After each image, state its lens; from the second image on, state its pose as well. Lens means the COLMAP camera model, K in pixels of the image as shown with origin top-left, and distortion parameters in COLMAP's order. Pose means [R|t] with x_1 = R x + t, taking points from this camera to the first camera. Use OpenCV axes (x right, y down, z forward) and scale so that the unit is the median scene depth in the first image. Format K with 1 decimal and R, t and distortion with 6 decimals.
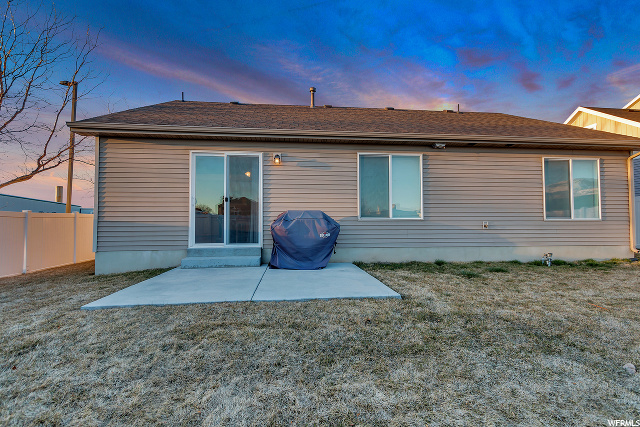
lens RADIAL K [[301.7, 0, 320.9], [0, 301.7, 222.7], [0, 0, 1]] dist [0.000893, 0.000112]
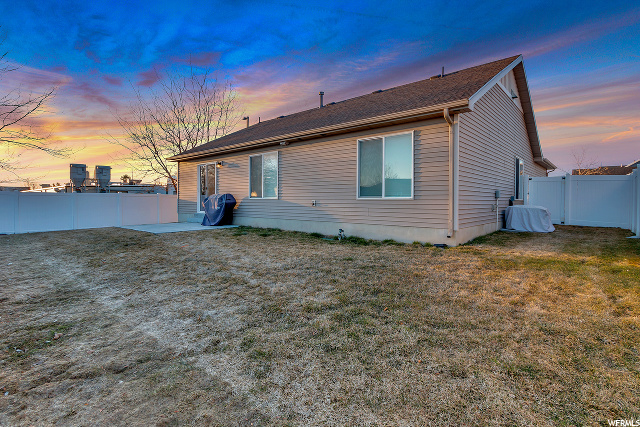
lens RADIAL K [[323.6, 0, 320.0], [0, 323.6, 213.5], [0, 0, 1]] dist [0.000687, 0.000064]
pose [[0.675218, 0.030841, -0.736973, 1.604631], [-0.006653, 0.999340, 0.035724, 0.002449], [0.737588, -0.019218, 0.674977, 0.145778]]
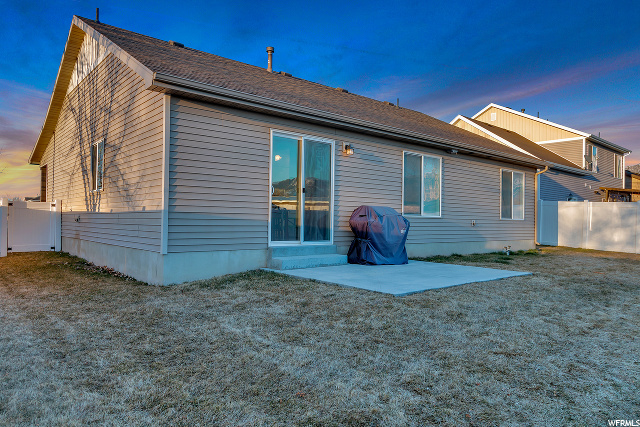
lens RADIAL K [[443.0, 0, 320.0], [0, 443.0, 213.5], [0, 0, 1]] dist [-0.000135, 0.000447]
pose [[0.822499, 0.024978, 0.568218, -0.961766], [-0.025578, 0.999649, -0.006919, -0.001784], [-0.568191, -0.008843, 0.822849, -0.074425]]
